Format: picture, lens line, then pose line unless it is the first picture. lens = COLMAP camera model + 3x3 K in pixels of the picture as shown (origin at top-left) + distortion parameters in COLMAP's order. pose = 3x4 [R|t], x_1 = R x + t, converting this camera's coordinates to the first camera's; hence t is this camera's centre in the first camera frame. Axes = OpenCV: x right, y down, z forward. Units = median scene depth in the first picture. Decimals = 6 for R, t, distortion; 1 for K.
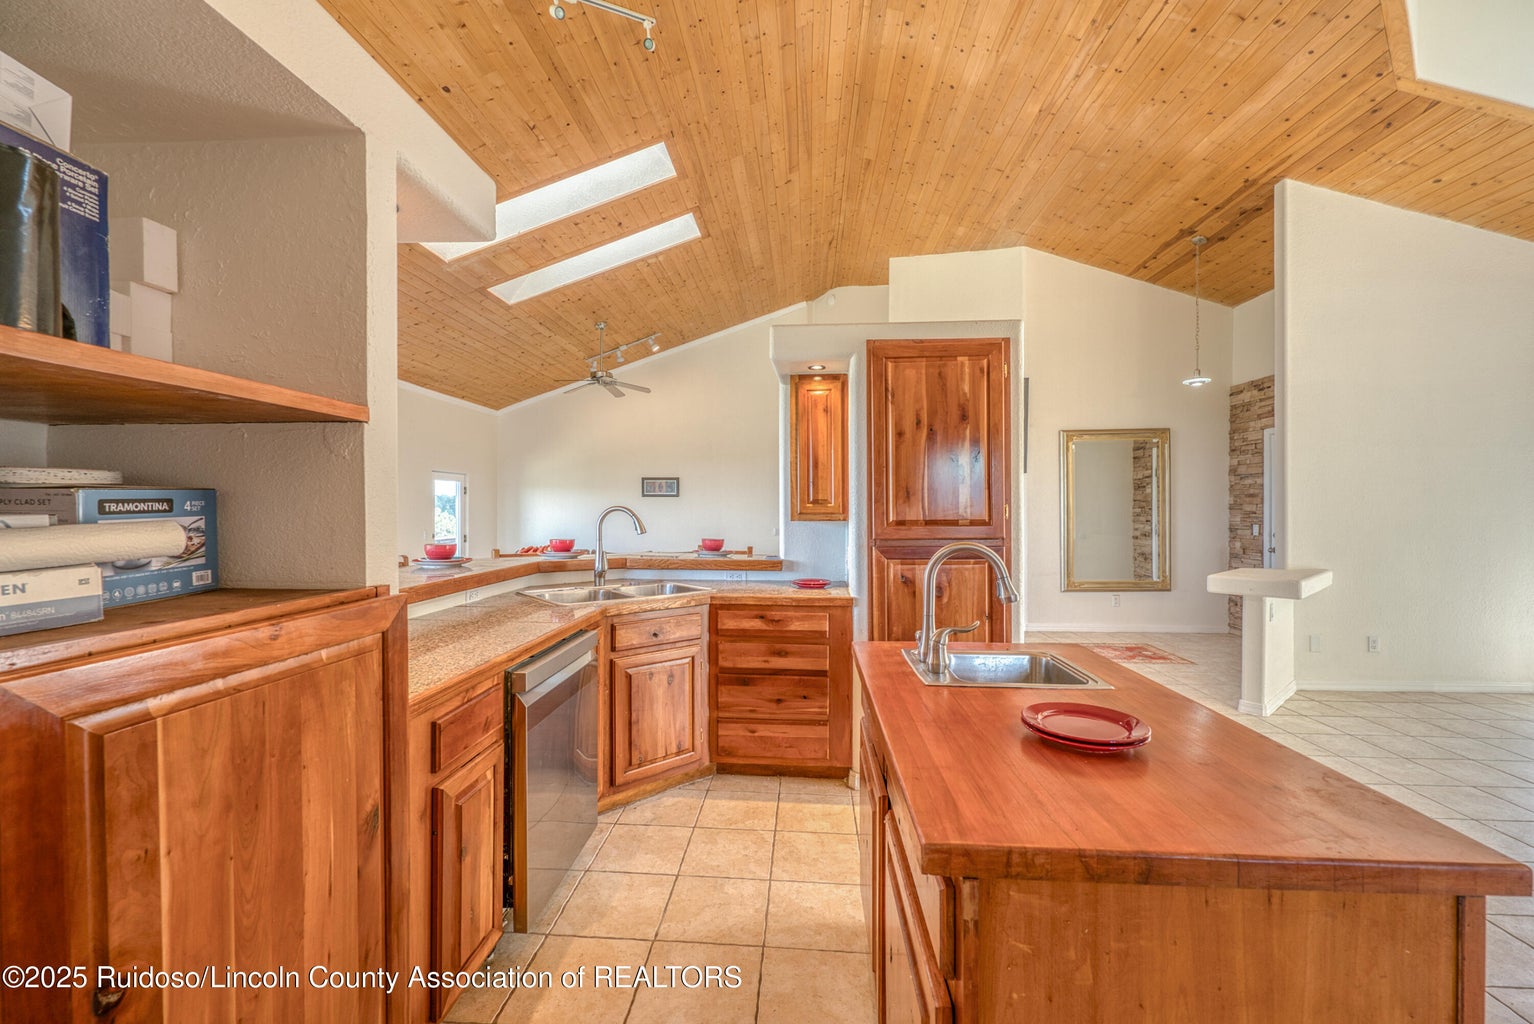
lens RADIAL K [[596.7, 0, 772.3], [0, 596.7, 514.8], [0, 0, 1]] dist [-0.001556, -0.000059]
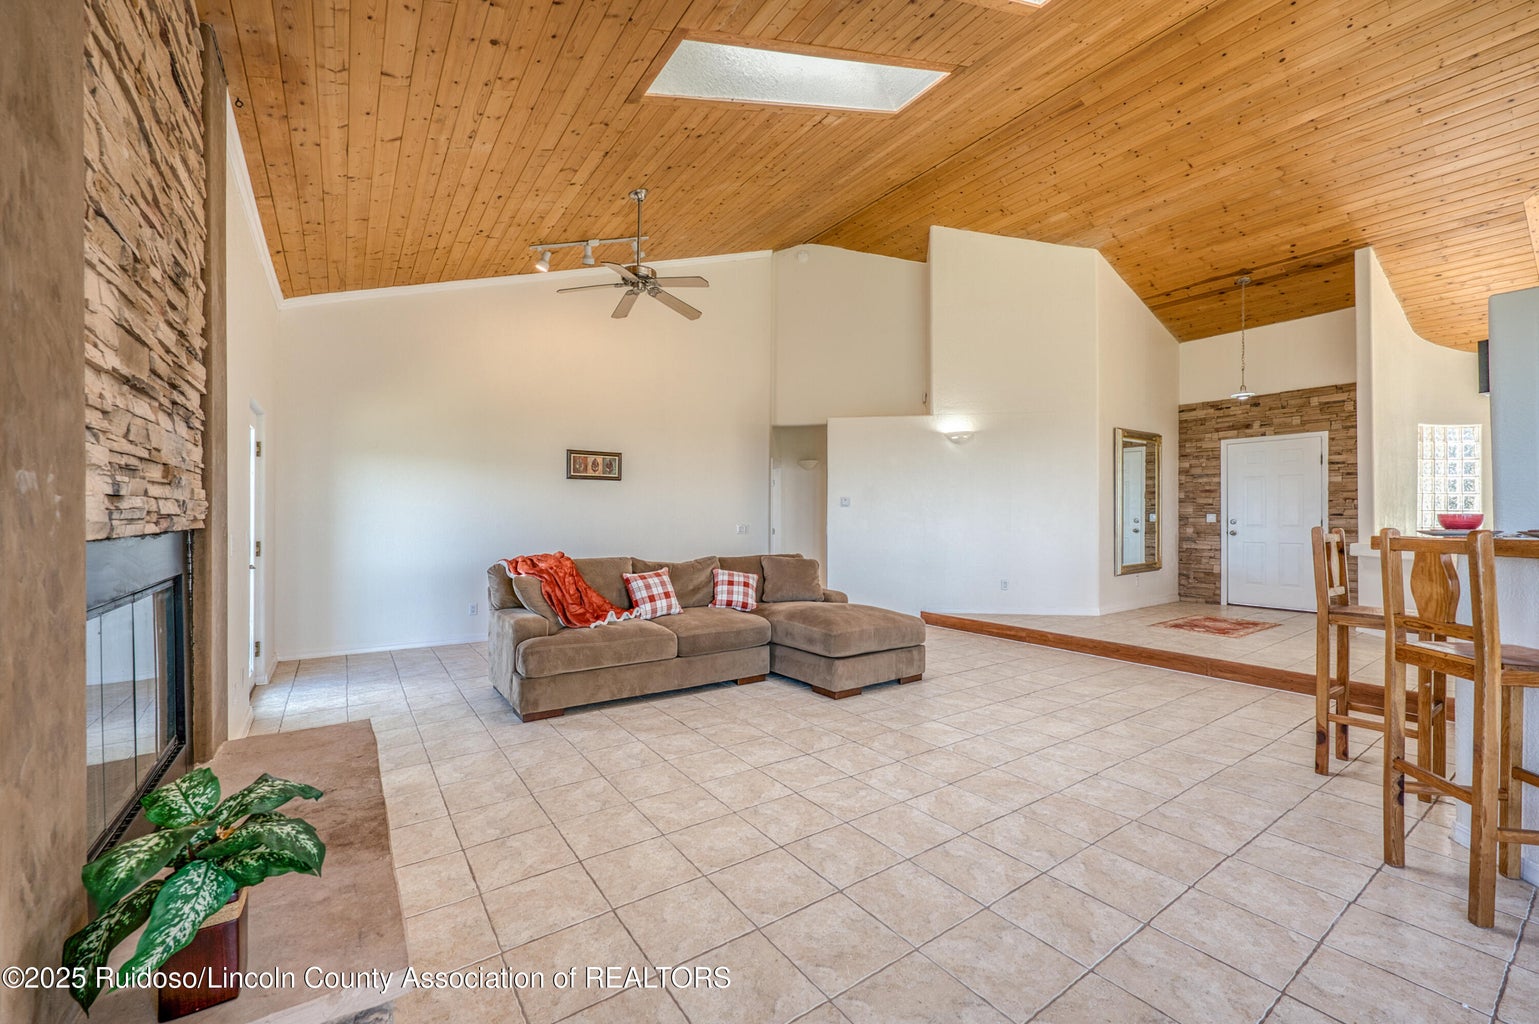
lens RADIAL K [[598.6, 0, 774.8], [0, 598.6, 514.8], [0, 0, 1]] dist [-0.001556, -0.000059]
pose [[0.789518, 0.002646, 0.613722, -0.693650], [0.004048, 0.999946, -0.009519, 0.025948], [-0.613714, 0.010000, 0.789465, 0.537017]]
